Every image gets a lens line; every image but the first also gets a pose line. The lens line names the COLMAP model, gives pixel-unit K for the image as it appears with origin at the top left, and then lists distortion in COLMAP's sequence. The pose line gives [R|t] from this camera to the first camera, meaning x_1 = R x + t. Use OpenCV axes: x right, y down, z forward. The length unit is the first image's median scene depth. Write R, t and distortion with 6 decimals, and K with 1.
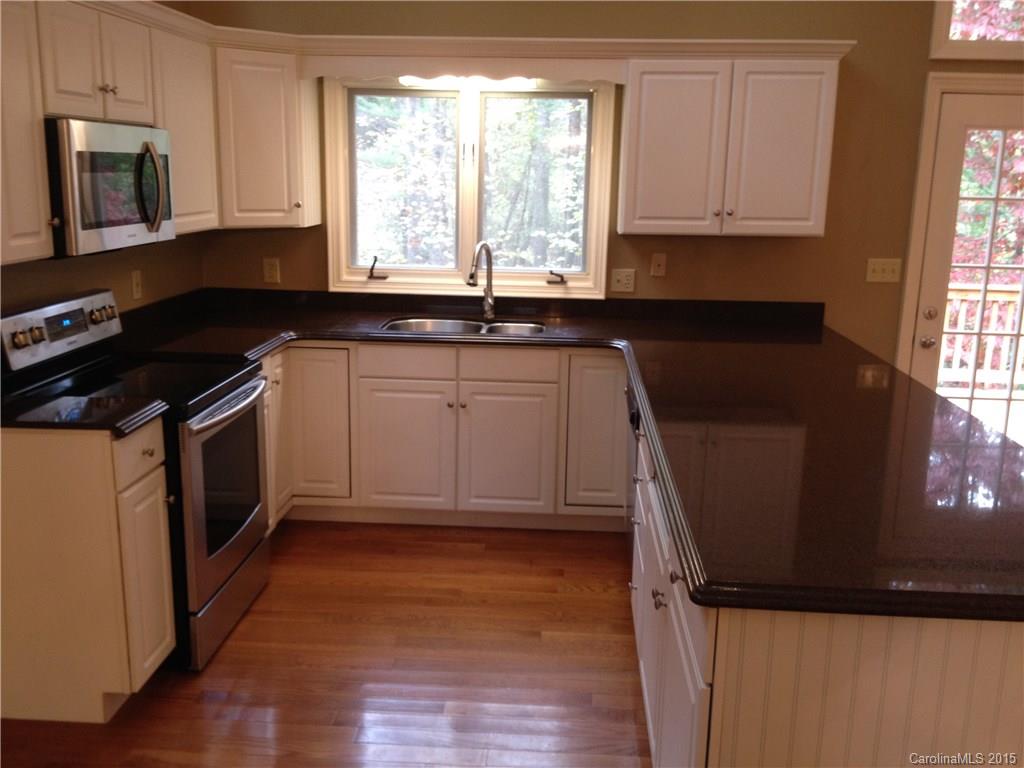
lens RADIAL K [[965.7, 0, 517.0], [0, 965.7, 390.6], [0, 0, 1]] dist [-0.003947, 0.000000]
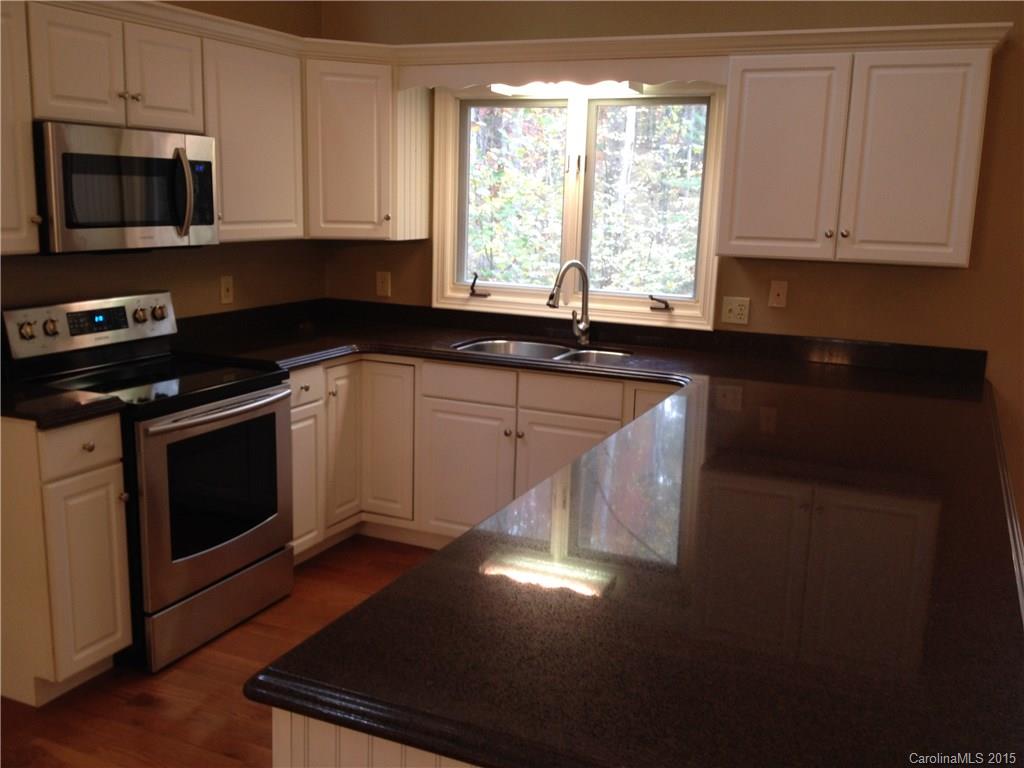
lens RADIAL K [[965.7, 0, 511.7], [0, 965.7, 386.9], [0, 0, 1]] dist [-0.003947, 0.000000]
pose [[0.939043, 0.075446, -0.335418, 0.239372], [-0.086983, 0.996019, -0.019482, -0.011703], [0.332613, 0.047470, 0.941868, 0.124546]]
